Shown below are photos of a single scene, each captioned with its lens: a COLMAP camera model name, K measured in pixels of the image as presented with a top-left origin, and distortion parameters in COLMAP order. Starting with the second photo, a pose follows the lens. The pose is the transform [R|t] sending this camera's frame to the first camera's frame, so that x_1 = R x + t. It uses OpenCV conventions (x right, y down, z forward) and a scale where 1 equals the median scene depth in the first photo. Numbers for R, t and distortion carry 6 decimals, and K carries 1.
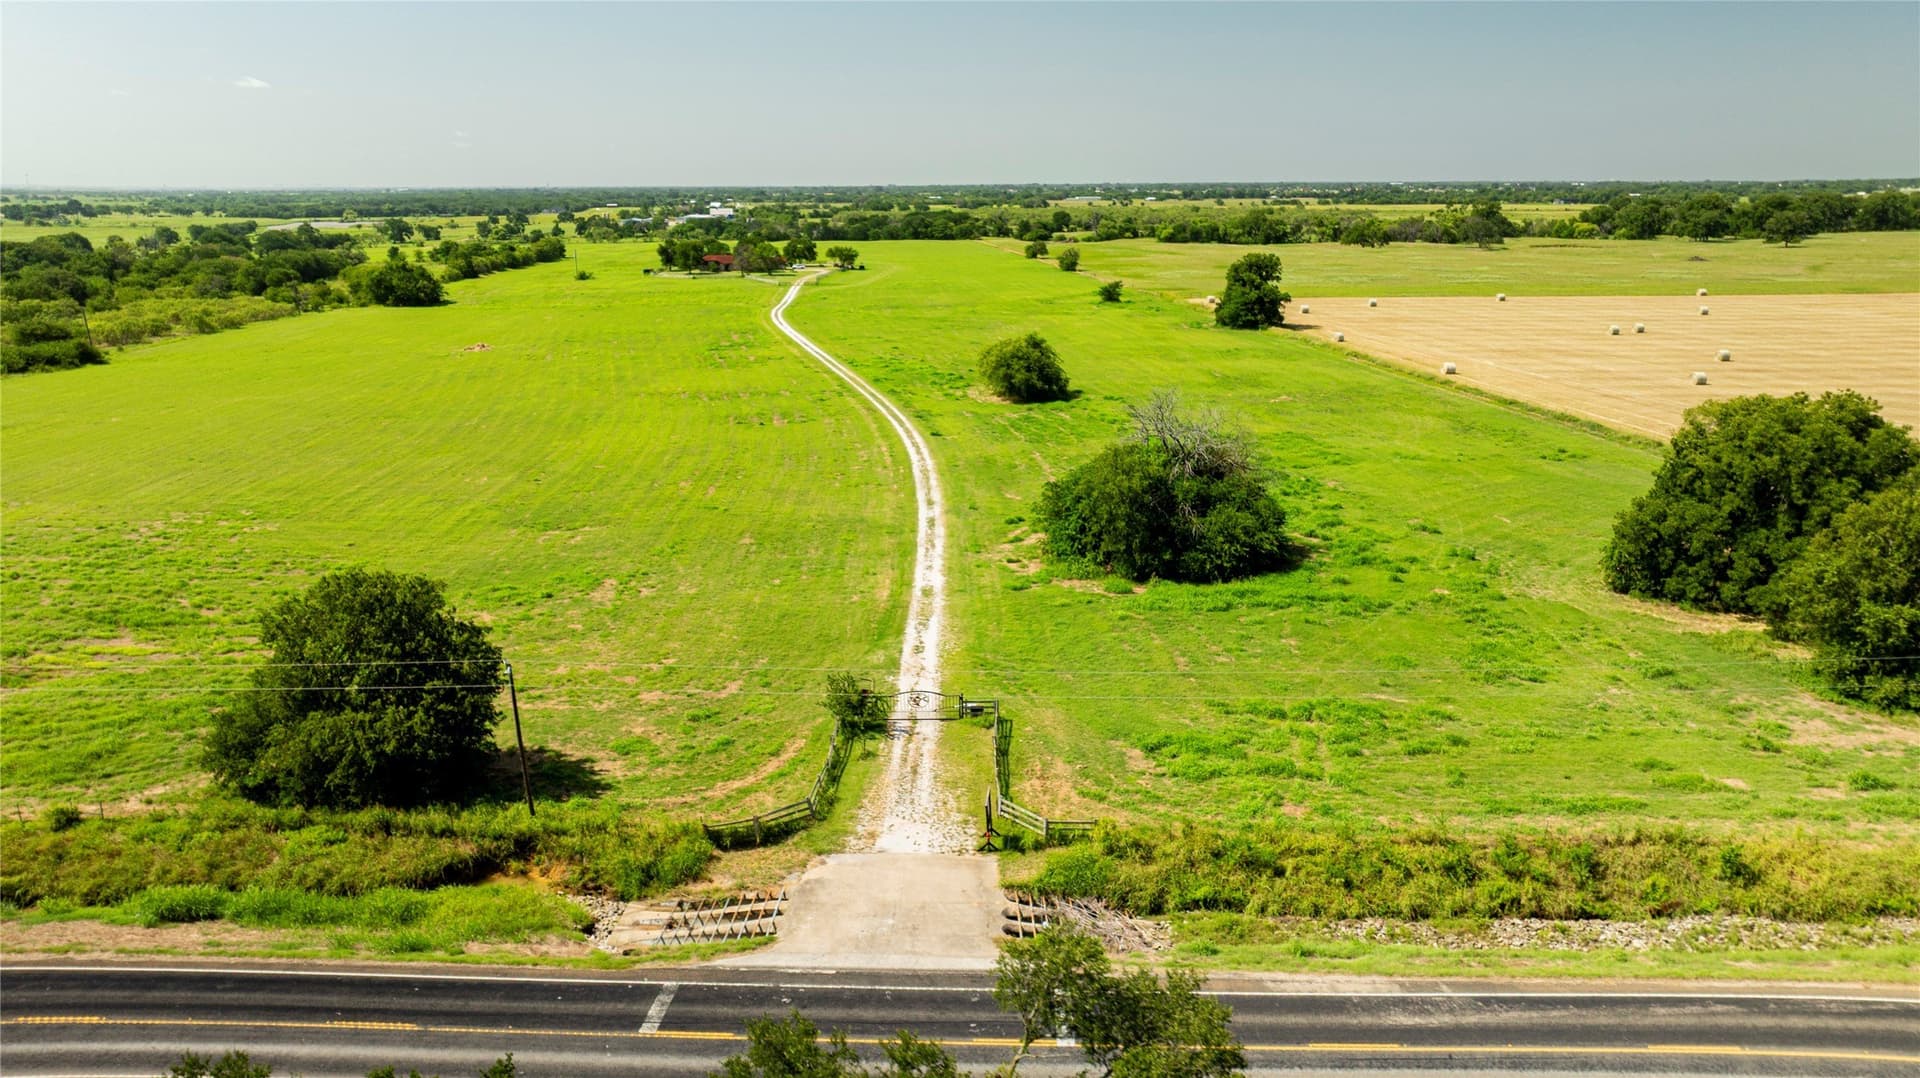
lens RADIAL K [[1349.3, 0, 969.4], [0, 1349.3, 539.2], [0, 0, 1]] dist [-0.025515, 0.014373]
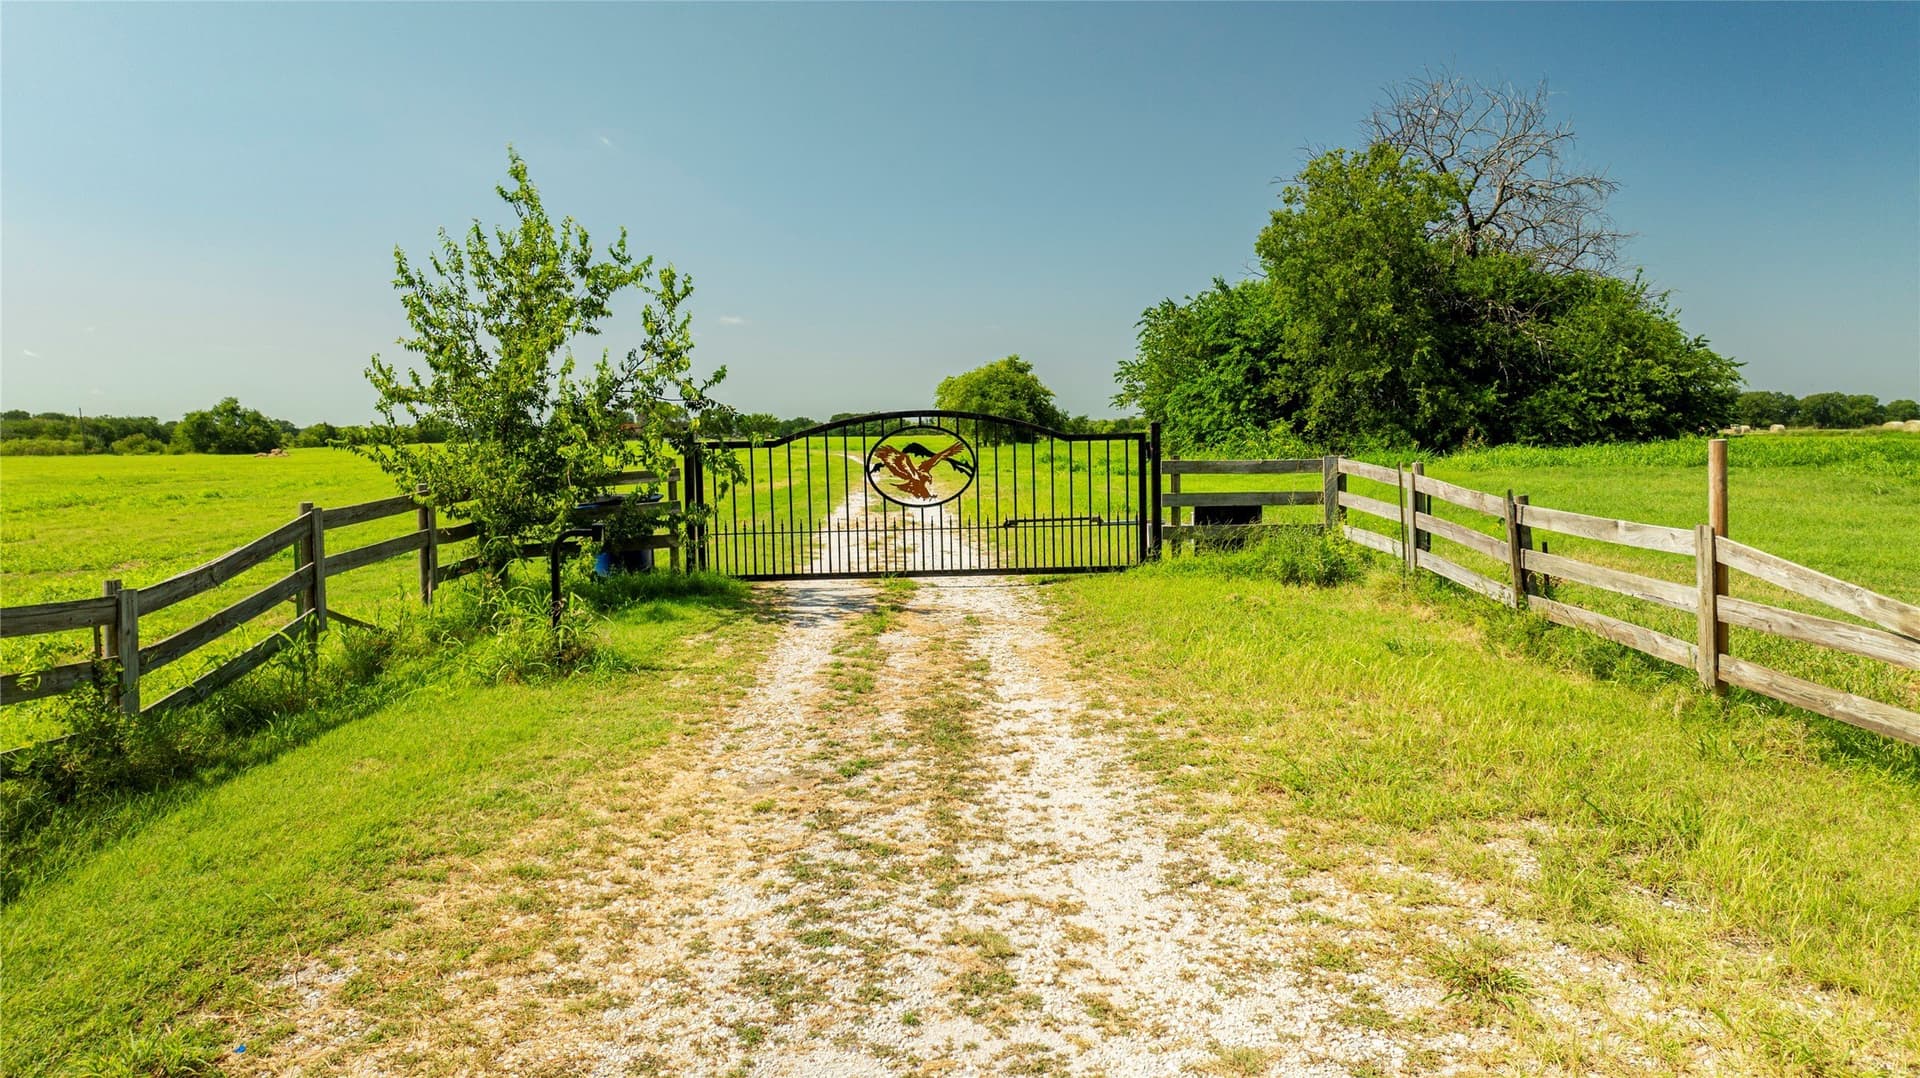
lens RADIAL K [[1349.3, 0, 960.4], [0, 1349.3, 538.0], [0, 0, 1]] dist [-0.025515, 0.014373]
pose [[0.998783, -0.007831, 0.048694, -0.010788], [0.016450, 0.983672, -0.179219, 0.042398], [-0.046495, 0.179801, 0.982603, 0.213707]]
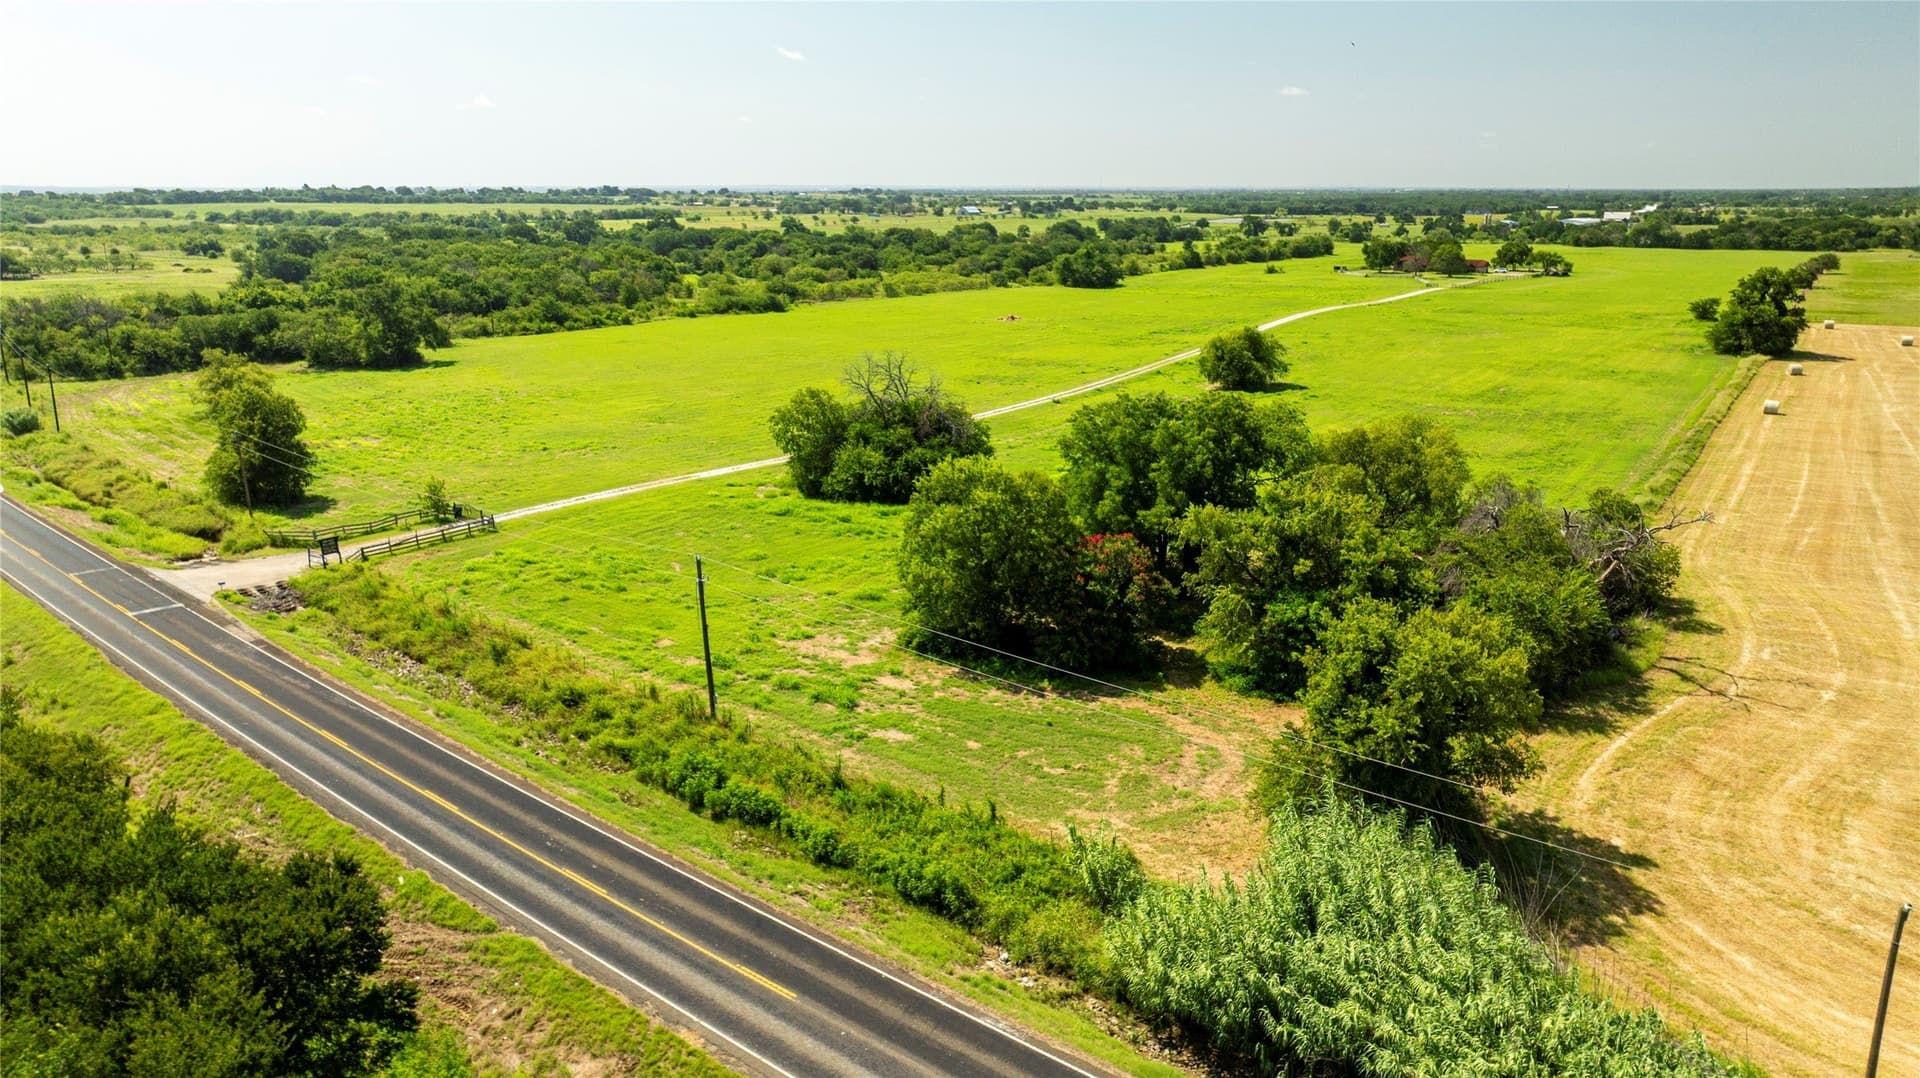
lens RADIAL K [[1349.3, 0, 966.1], [0, 1349.3, 545.2], [0, 0, 1]] dist [-0.025515, 0.014373]
pose [[0.758311, 0.165769, -0.630464, 0.366139], [-0.163562, 0.984574, 0.062147, -0.008968], [0.631040, 0.055993, 0.773727, 0.038584]]
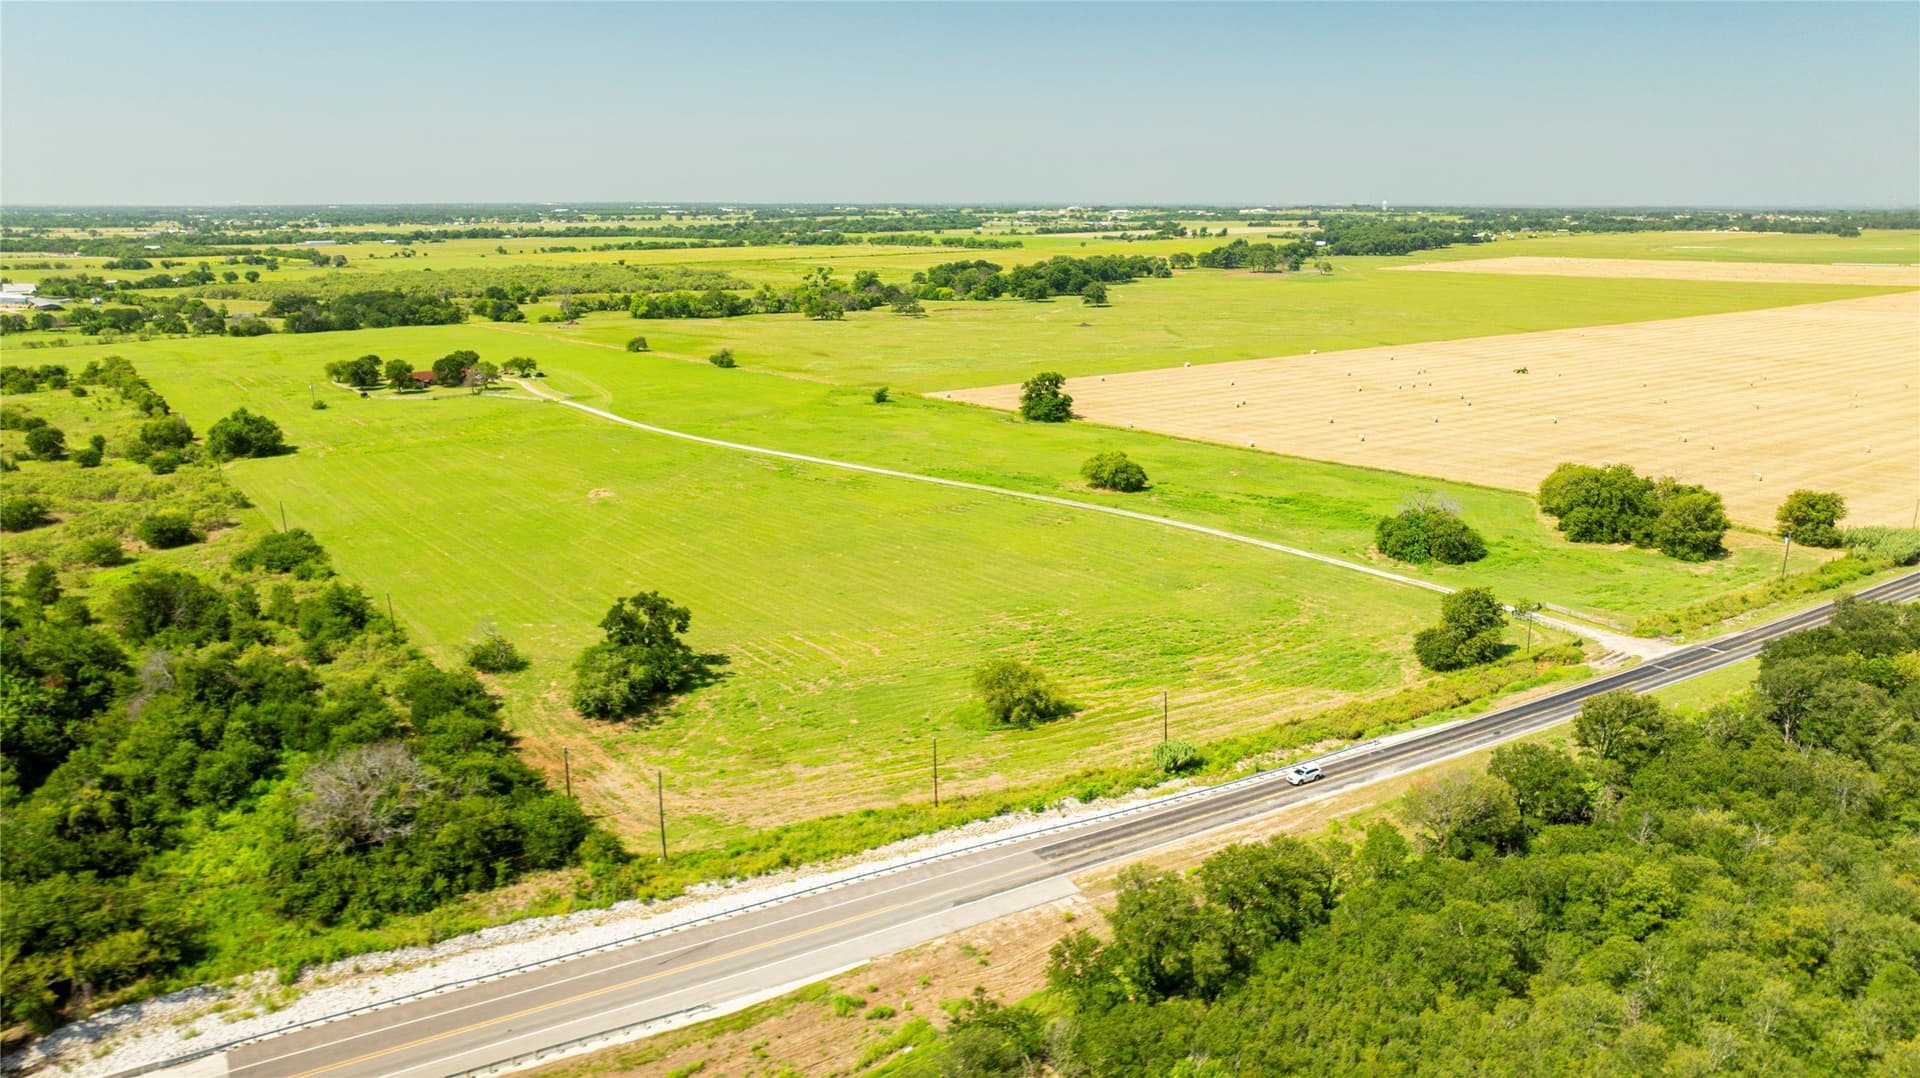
lens RADIAL K [[1349.3, 0, 966.0], [0, 1349.3, 537.8], [0, 0, 1]] dist [-0.025515, 0.014373]
pose [[0.817610, -0.137600, 0.559089, -0.715444], [0.144670, 0.988968, 0.031834, -0.081843], [-0.557302, 0.054856, 0.828496, -0.210840]]
